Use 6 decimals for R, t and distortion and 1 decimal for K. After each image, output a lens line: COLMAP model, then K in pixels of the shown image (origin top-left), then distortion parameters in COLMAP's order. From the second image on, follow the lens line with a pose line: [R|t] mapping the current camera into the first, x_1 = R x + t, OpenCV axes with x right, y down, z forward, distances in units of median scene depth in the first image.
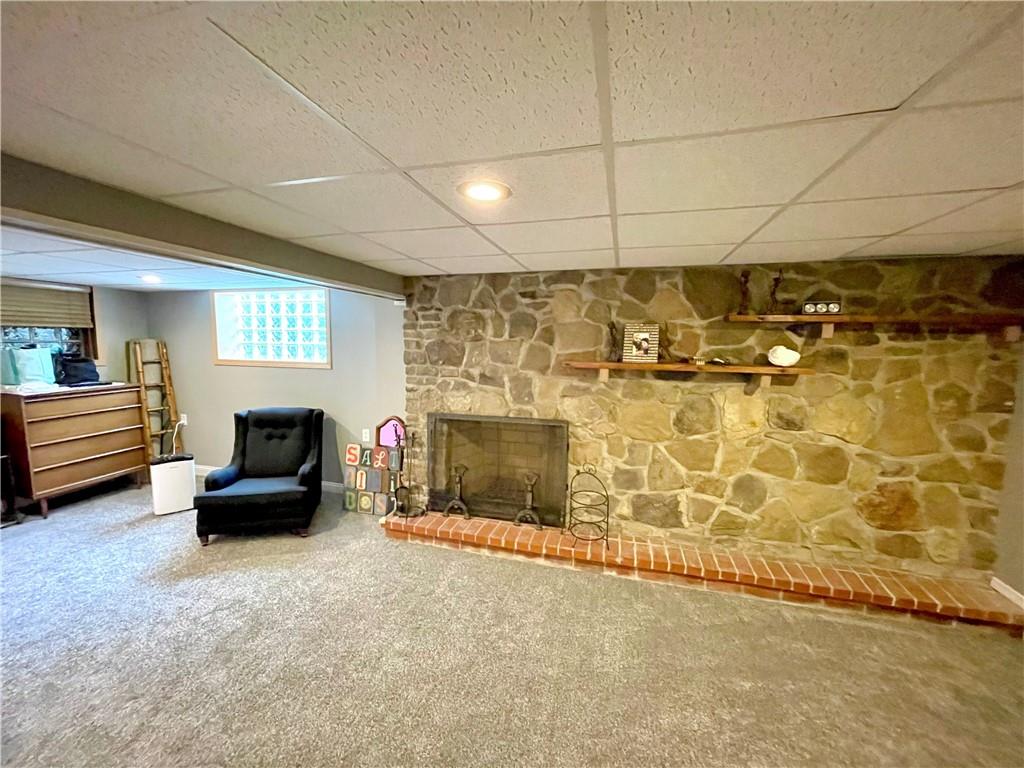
lens RADIAL K [[403.1, 0, 506.4], [0, 403.1, 384.3], [0, 0, 1]] dist [-0.011685, 0.000056]
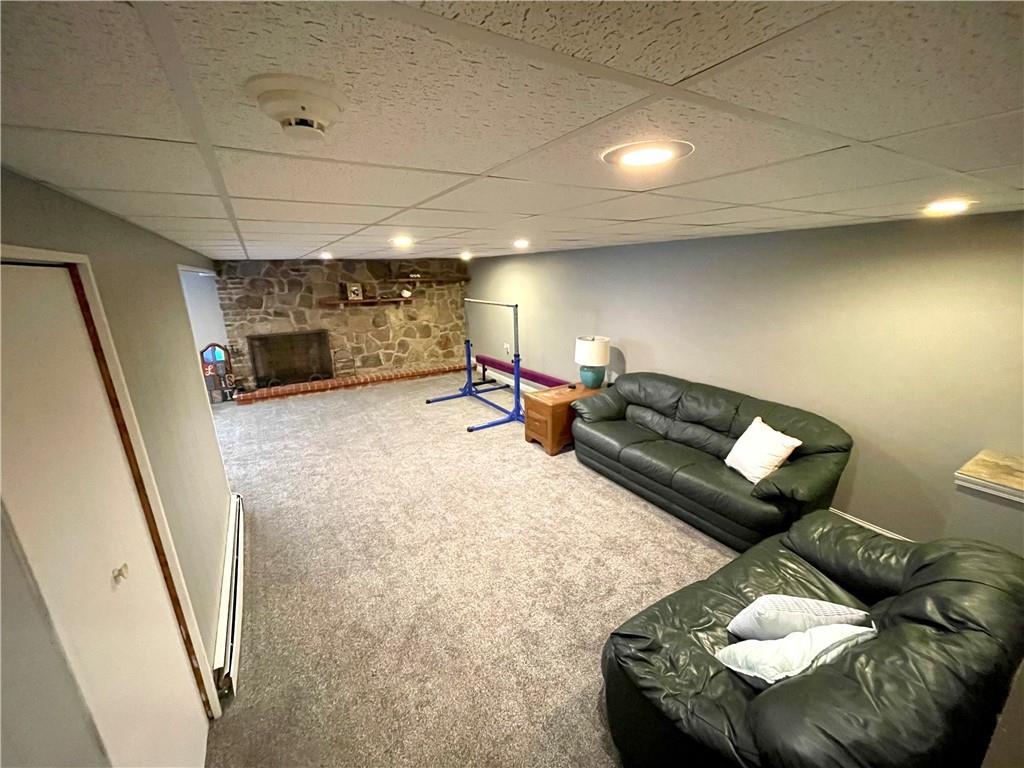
lens RADIAL K [[403.1, 0, 506.4], [0, 403.1, 384.3], [0, 0, 1]] dist [-0.011685, 0.000056]
pose [[0.686557, -0.217869, 0.693666, -0.766299], [0.103479, 0.973617, 0.203377, 0.039421], [-0.719674, -0.067850, 0.690989, -1.247377]]
